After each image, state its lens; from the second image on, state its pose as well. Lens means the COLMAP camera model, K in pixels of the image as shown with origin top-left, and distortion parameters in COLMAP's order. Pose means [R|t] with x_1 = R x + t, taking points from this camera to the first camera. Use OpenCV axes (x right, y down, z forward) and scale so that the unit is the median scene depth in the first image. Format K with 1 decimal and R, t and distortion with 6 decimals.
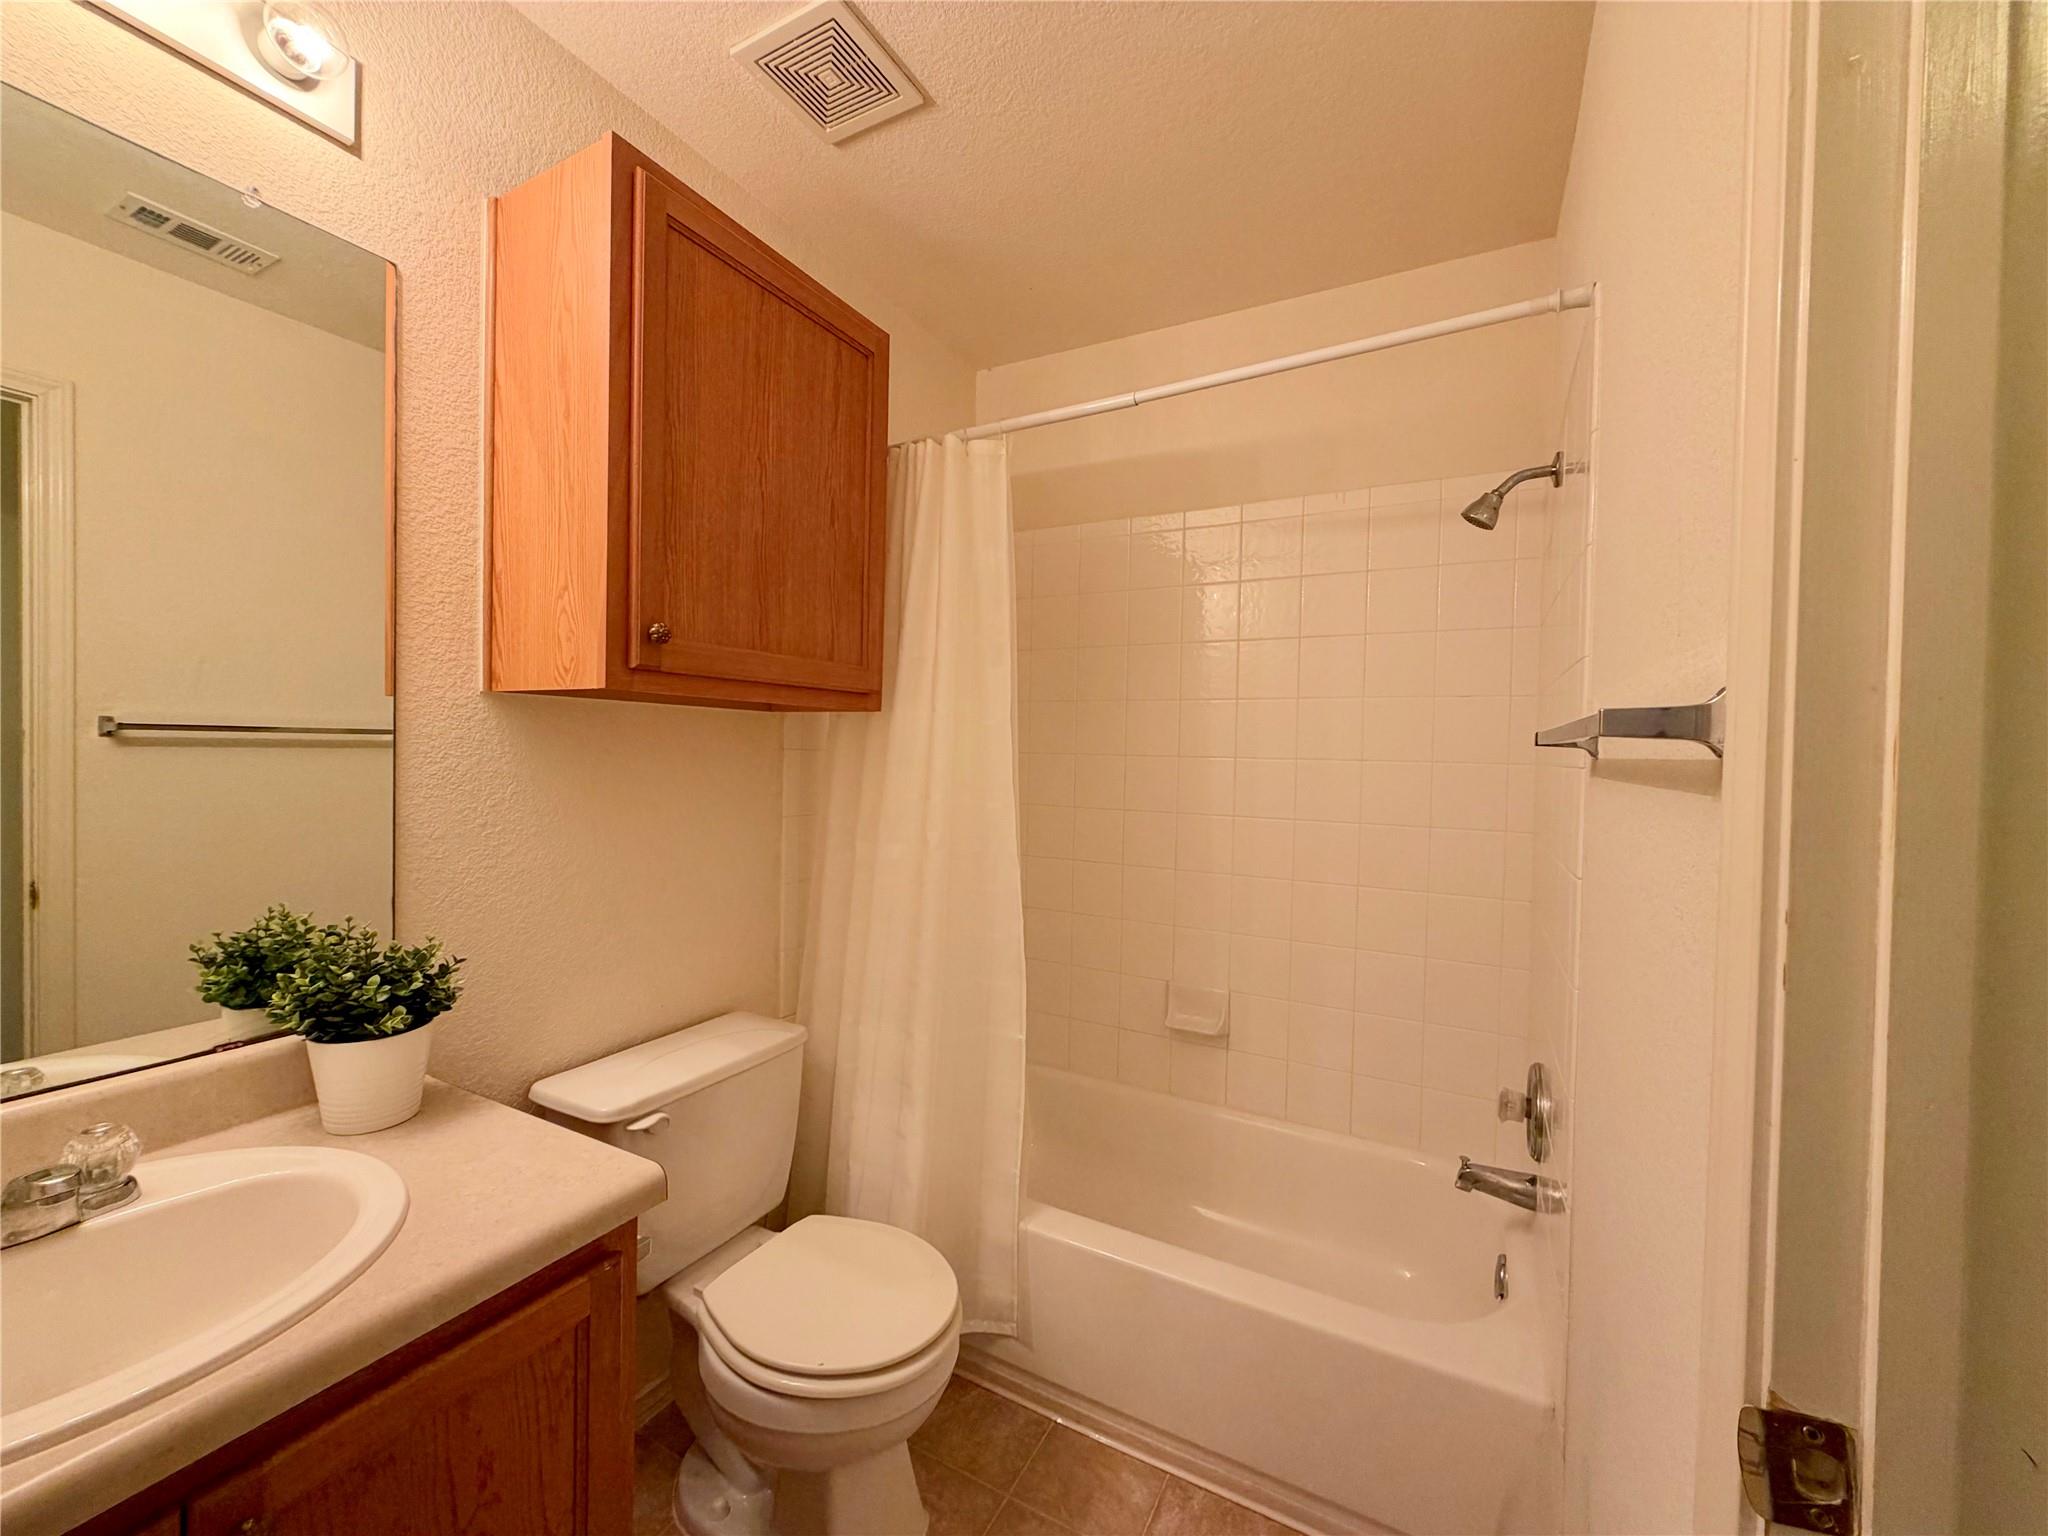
lens RADIAL K [[817.1, 0, 1033.9], [0, 817.1, 768.2], [0, 0, 1]] dist [0.007351, 0.000877]
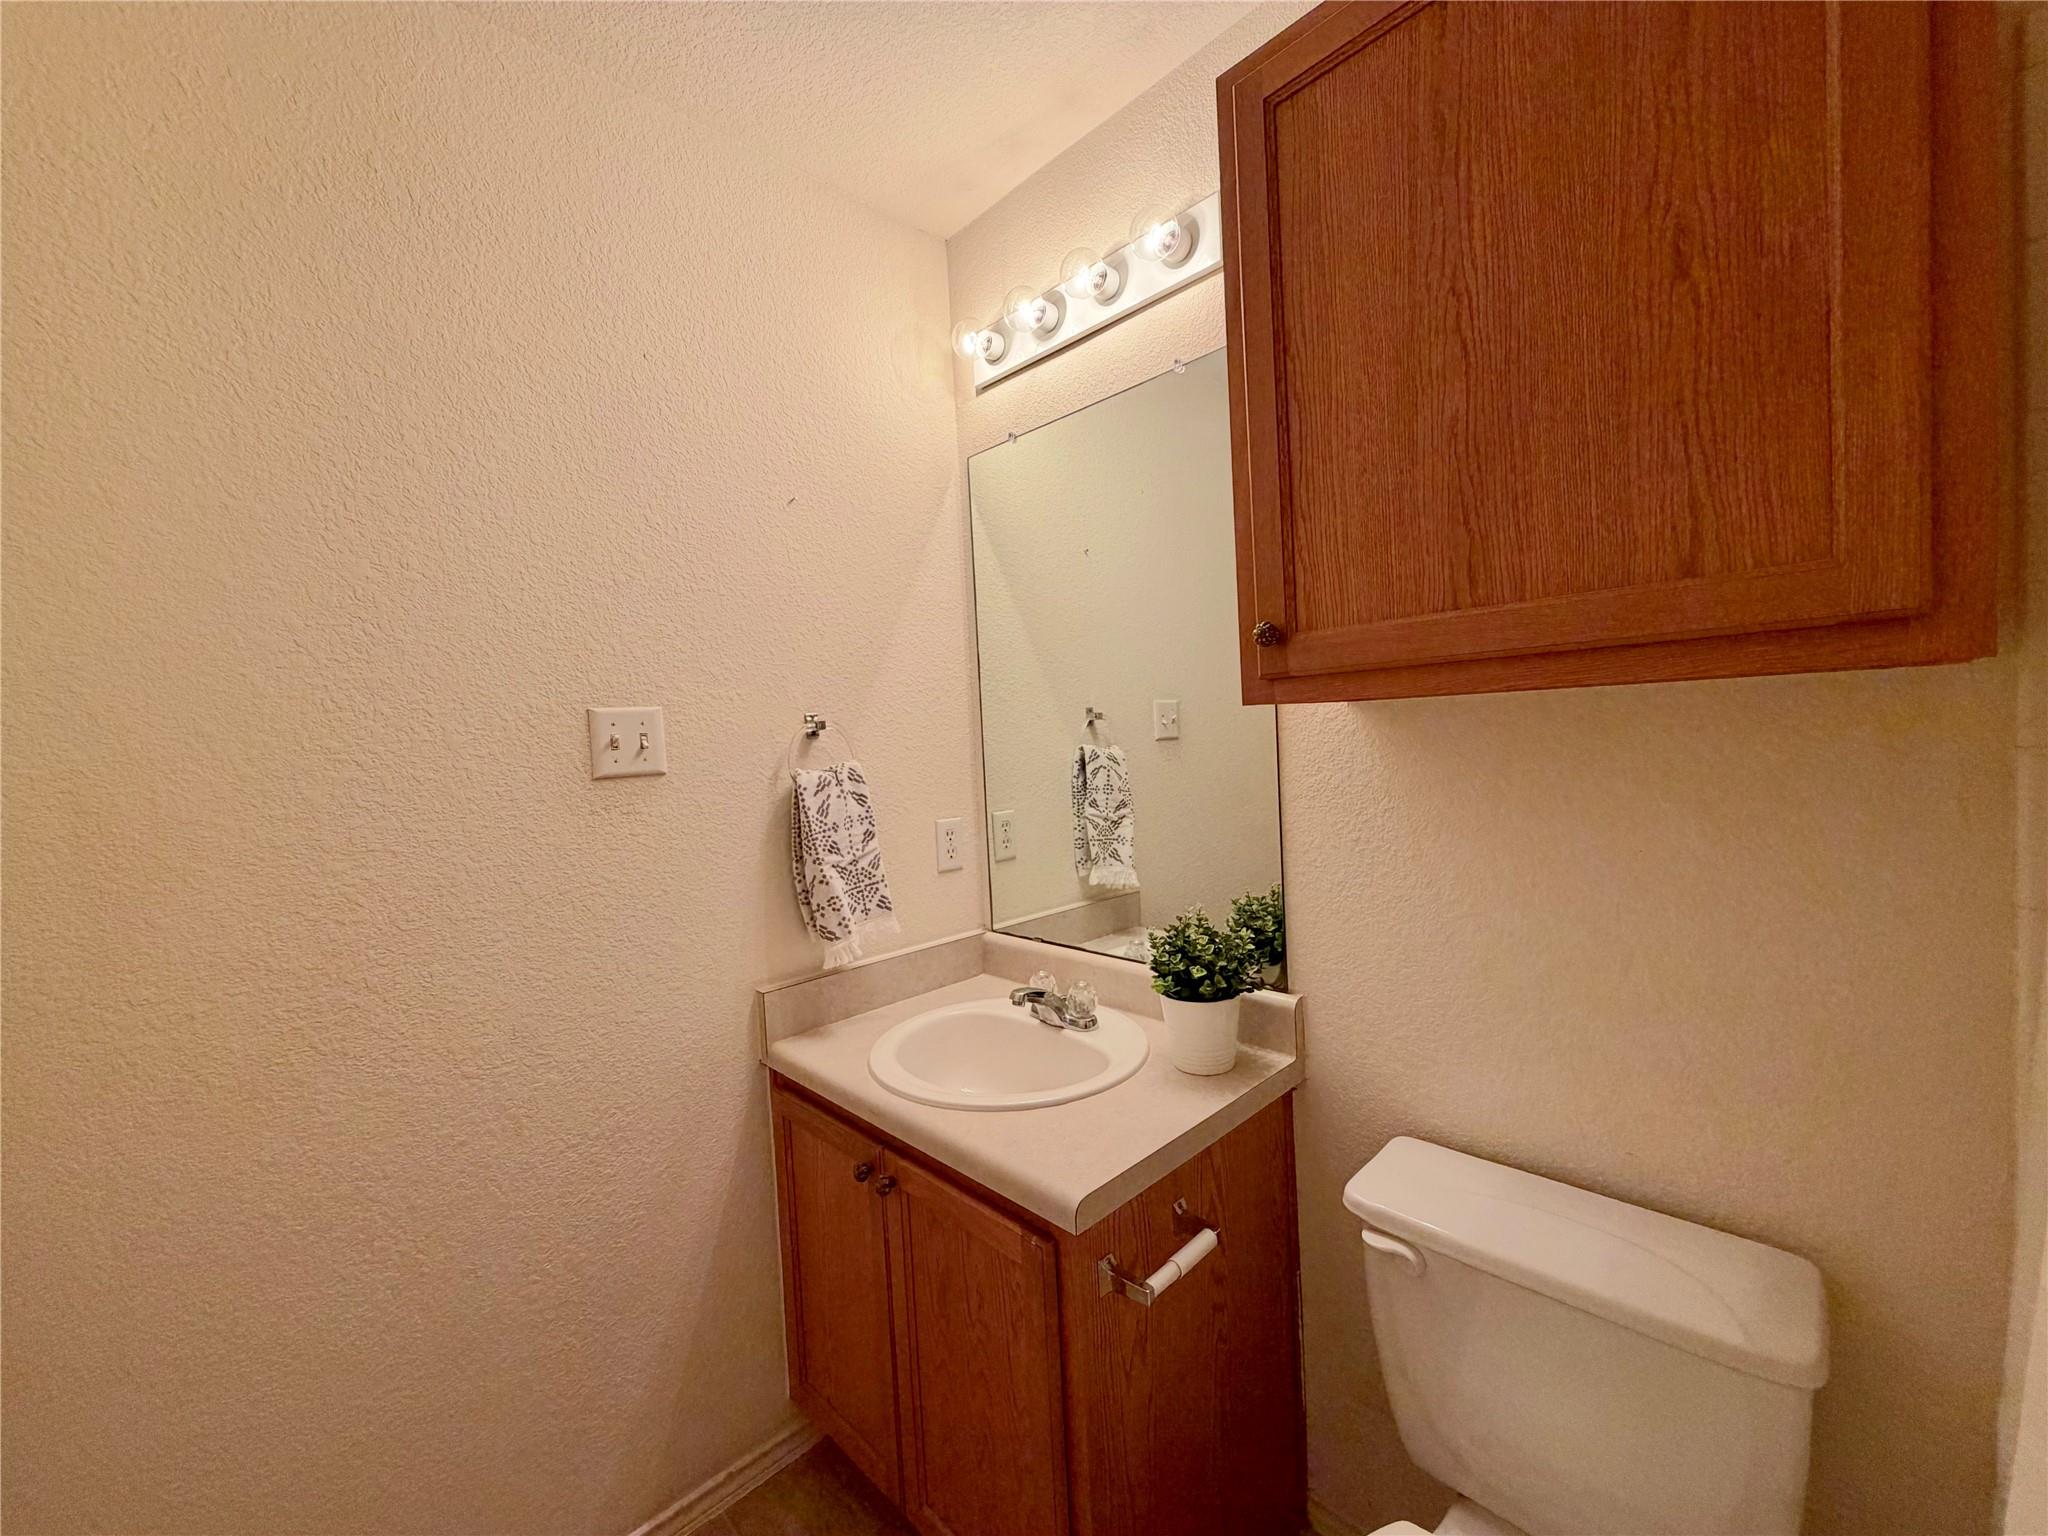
lens RADIAL K [[817.1, 0, 1026.4], [0, 817.1, 764.7], [0, 0, 1]] dist [0.007351, 0.000877]
pose [[-0.307053, 0.033379, -0.951107, 0.357794], [0.025299, 0.999318, 0.026903, -0.054368], [0.951356, -0.015802, -0.307688, 0.908947]]
